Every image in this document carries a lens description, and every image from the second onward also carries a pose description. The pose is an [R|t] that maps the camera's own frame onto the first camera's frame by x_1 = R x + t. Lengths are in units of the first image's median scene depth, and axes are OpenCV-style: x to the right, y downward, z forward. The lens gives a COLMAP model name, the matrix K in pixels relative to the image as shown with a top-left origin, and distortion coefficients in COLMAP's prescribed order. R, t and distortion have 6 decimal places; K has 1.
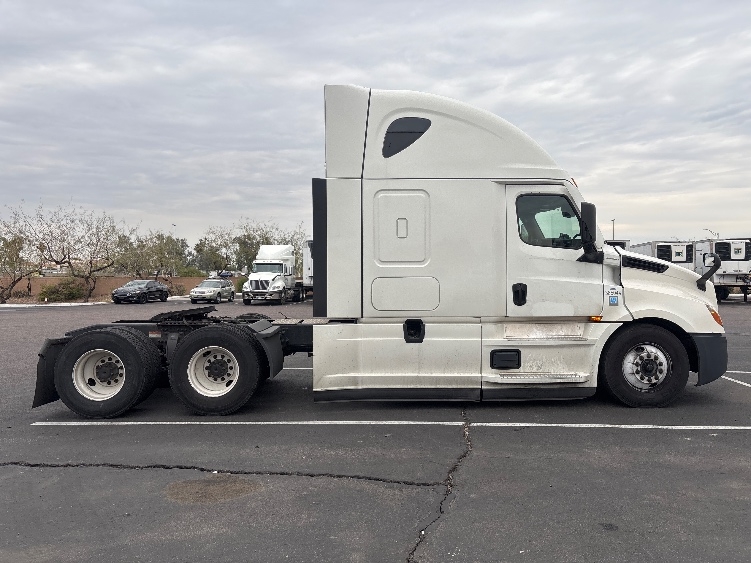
lens RADIAL K [[560.6, 0, 375.5], [0, 560.6, 281.5], [0, 0, 1]] dist [0.000759, -0.000176]
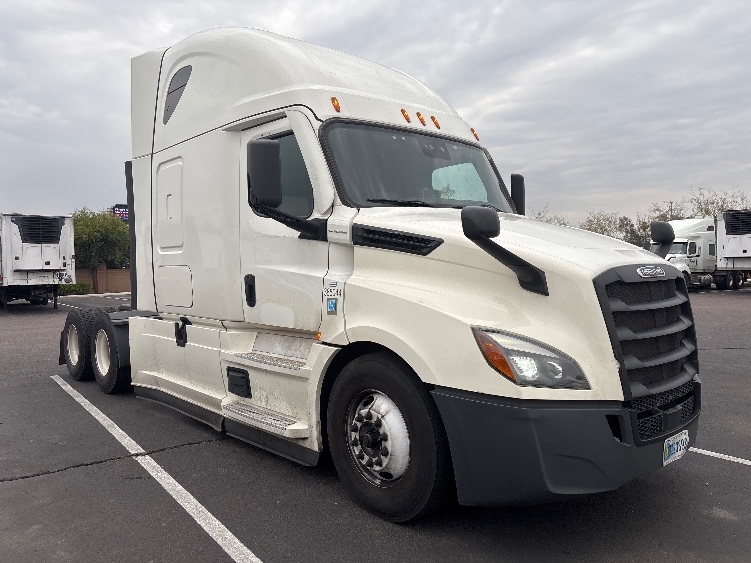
lens RADIAL K [[560.6, 0, 375.5], [0, 560.6, 281.5], [0, 0, 1]] dist [0.000759, -0.000176]
pose [[0.688438, 0.019317, -0.725038, 0.855858], [0.004876, 0.999499, 0.031259, -0.008055], [0.725279, -0.025055, 0.687999, 0.643856]]
